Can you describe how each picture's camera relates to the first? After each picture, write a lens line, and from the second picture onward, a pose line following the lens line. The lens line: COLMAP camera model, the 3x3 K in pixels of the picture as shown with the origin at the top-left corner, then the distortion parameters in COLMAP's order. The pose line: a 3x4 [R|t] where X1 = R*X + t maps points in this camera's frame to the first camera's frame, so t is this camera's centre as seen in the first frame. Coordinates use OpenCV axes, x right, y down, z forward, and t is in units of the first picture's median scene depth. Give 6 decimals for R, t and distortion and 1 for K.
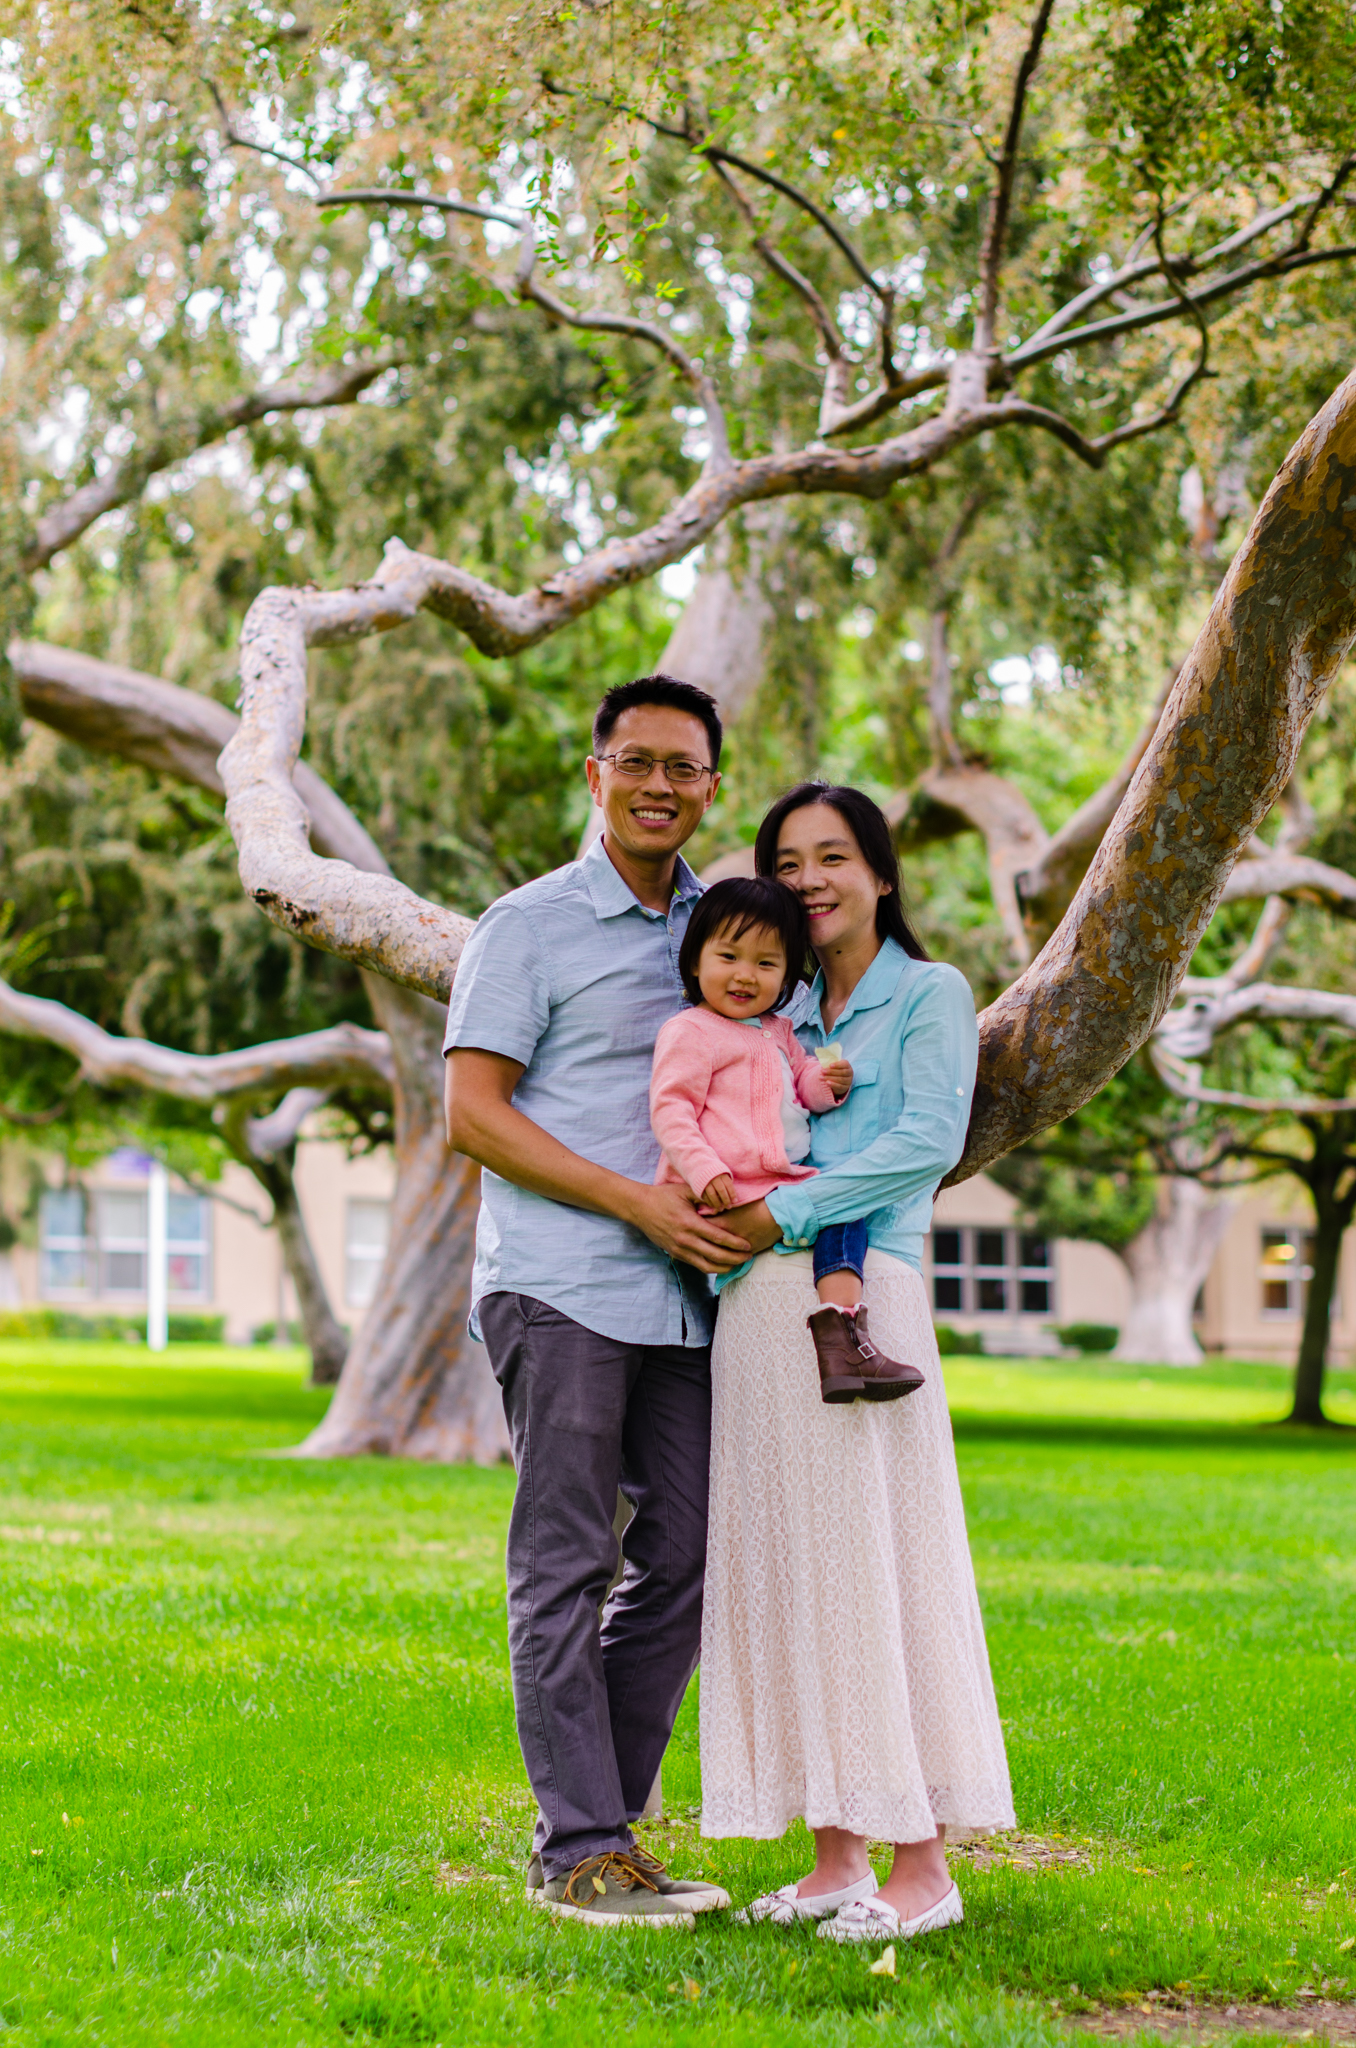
lens RADIAL K [[4585.6, 0, 678.0], [0, 4585.6, 1024.0], [0, 0, 1]] dist [0.065674, -0.210168]
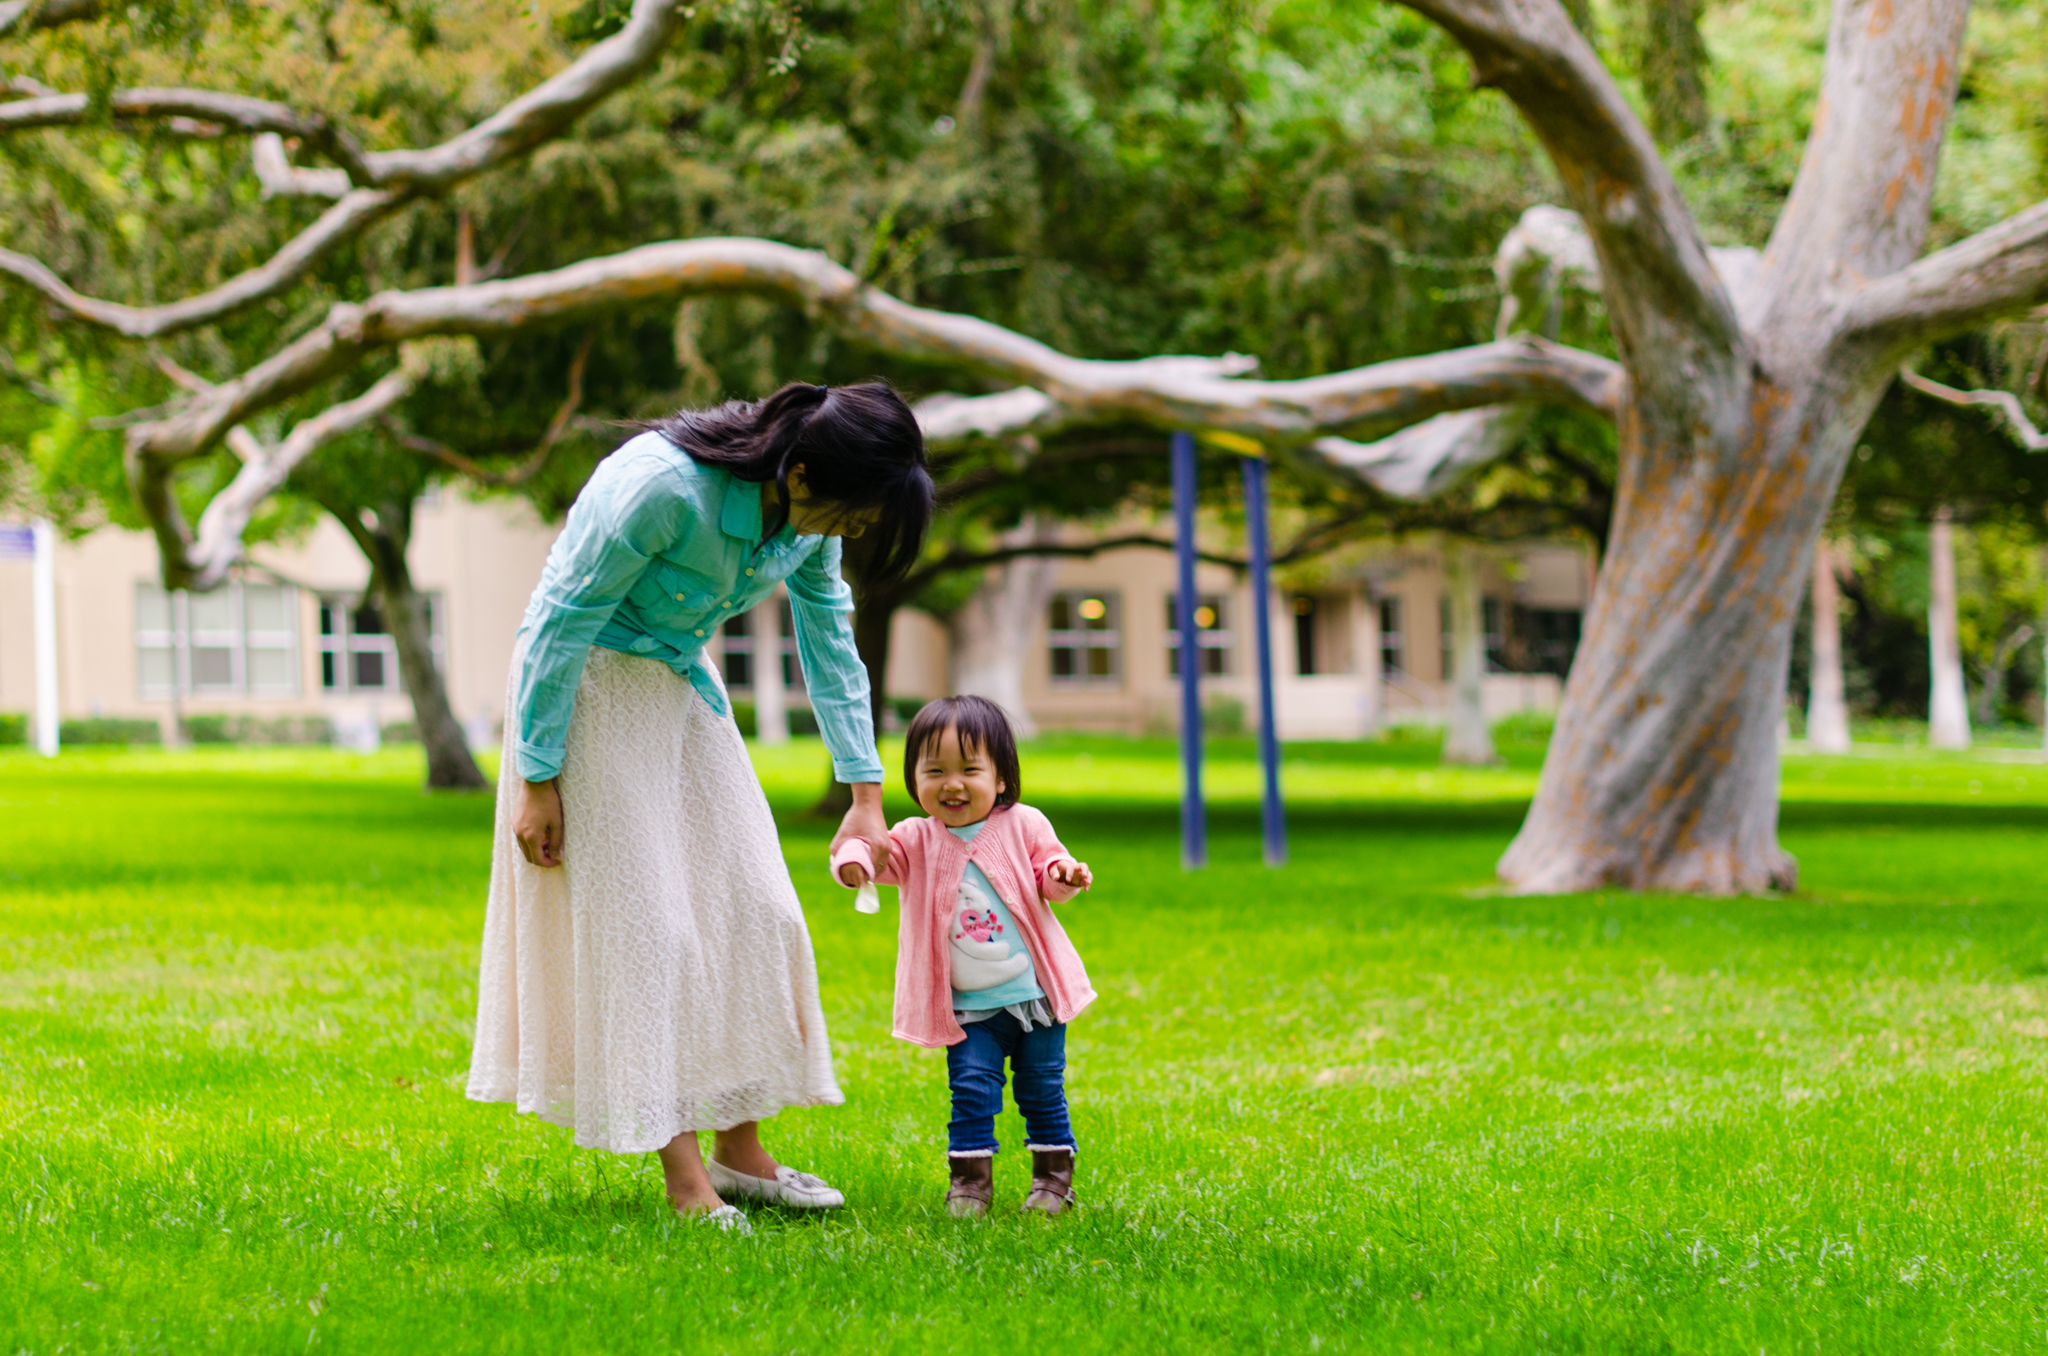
lens RADIAL K [[4585.6, 0, 1024.0], [0, 4585.6, 678.0], [0, 0, 1]] dist [0.065674, -0.210168]
pose [[0.970729, -0.029132, 0.238406, -0.347322], [0.014341, 0.997876, 0.063543, 0.007735], [-0.239751, -0.058264, 0.969085, 0.274676]]
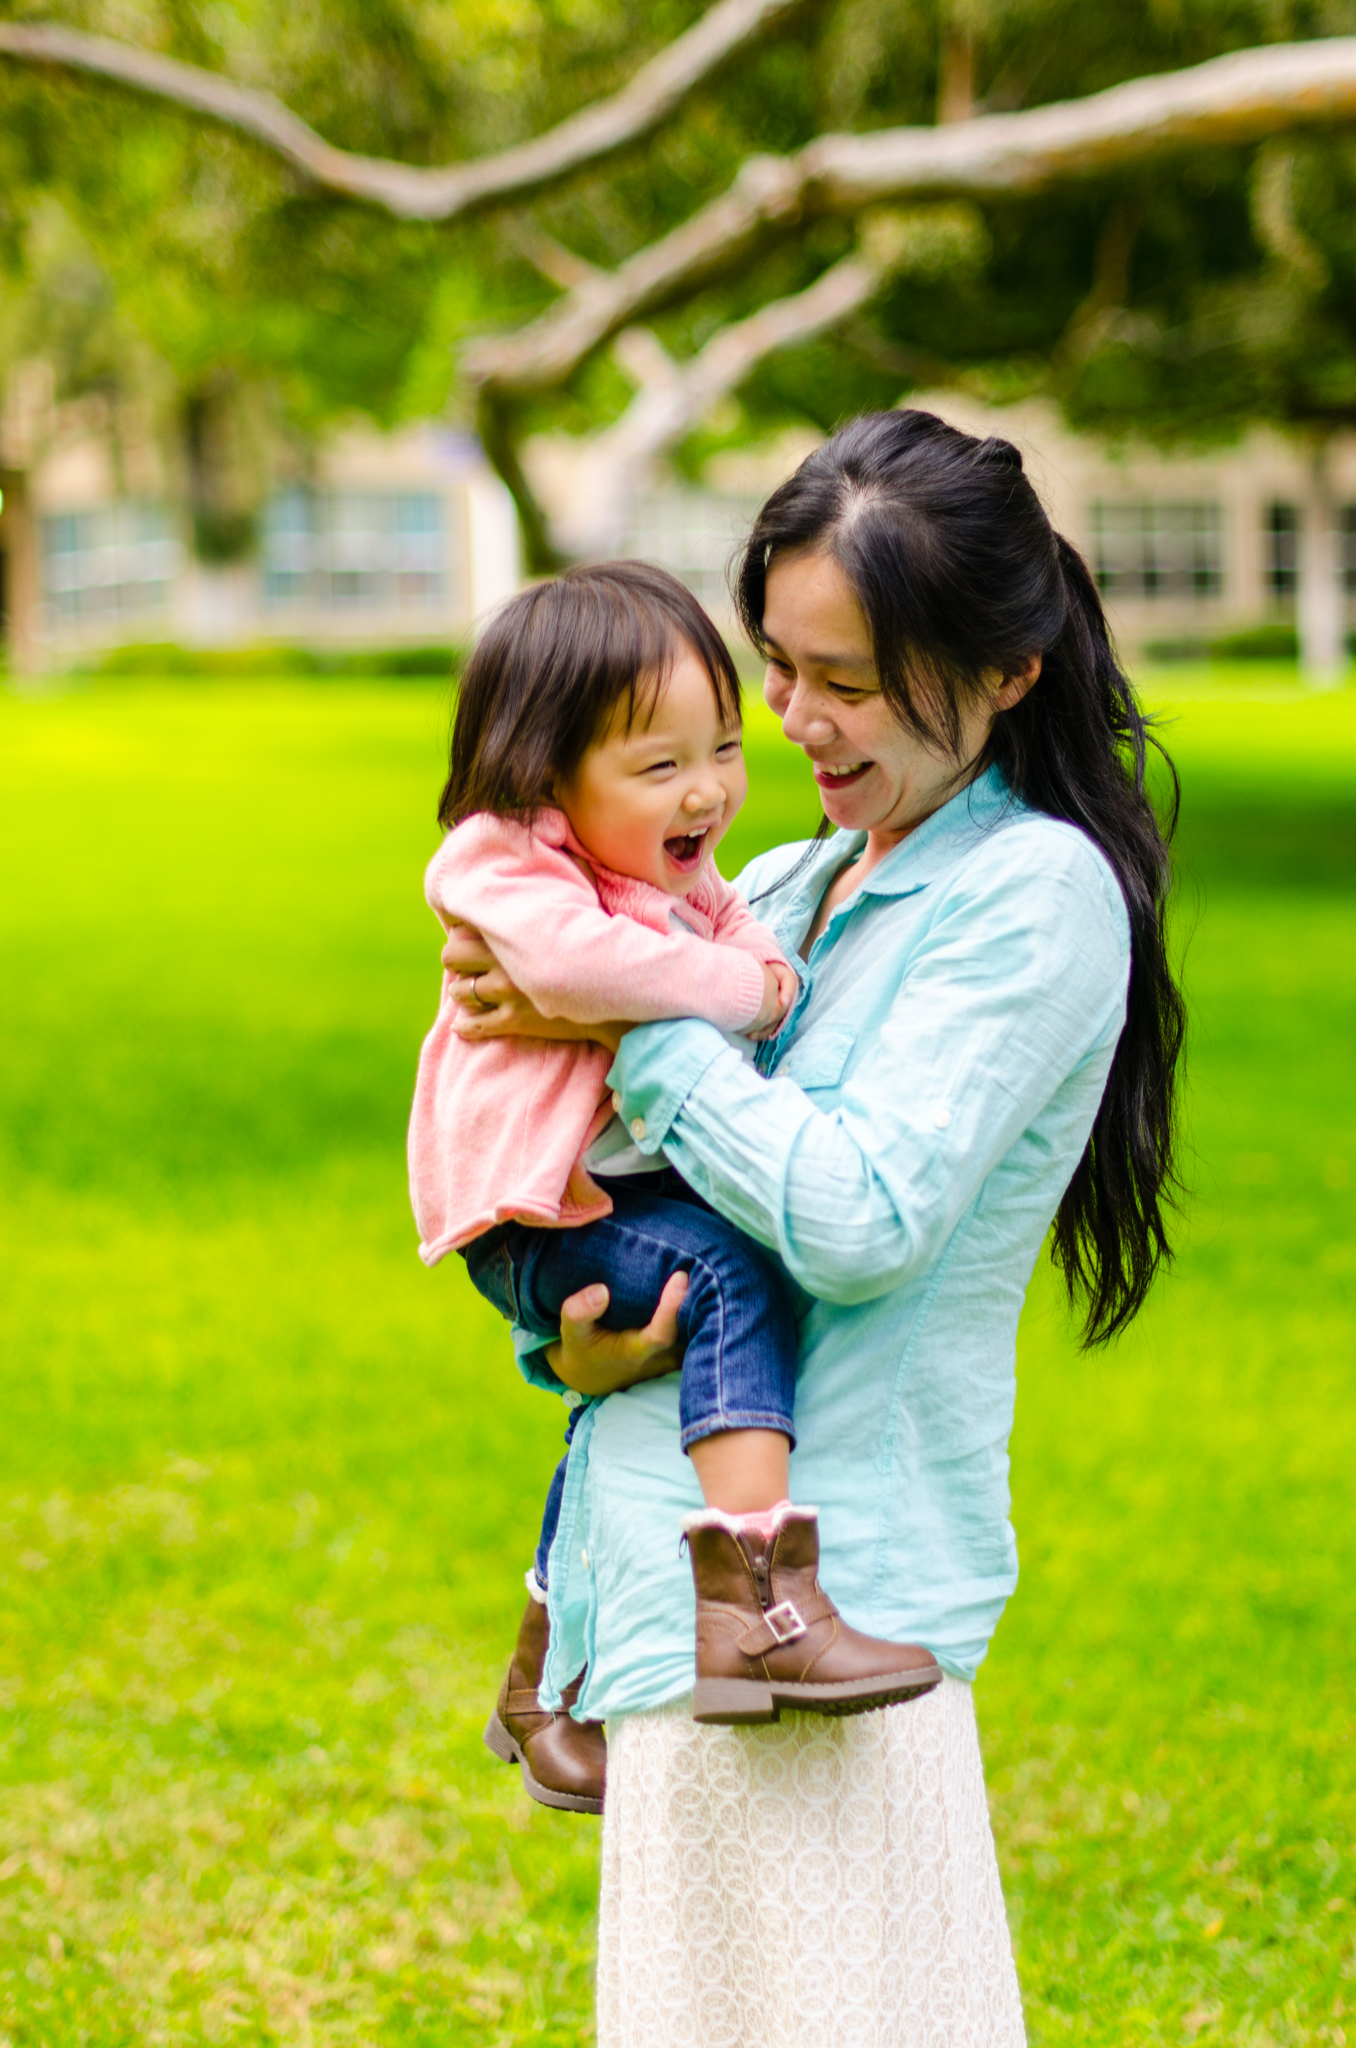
lens RADIAL K [[4411.0, 0, 678.0], [0, 4411.0, 1024.0], [0, 0, 1]] dist [0.055666, 0.244243]
pose [[0.998532, -0.028303, 0.046185, -0.299467], [0.020035, 0.985147, 0.170543, 0.001868], [-0.050326, -0.169367, 0.984267, 0.614989]]
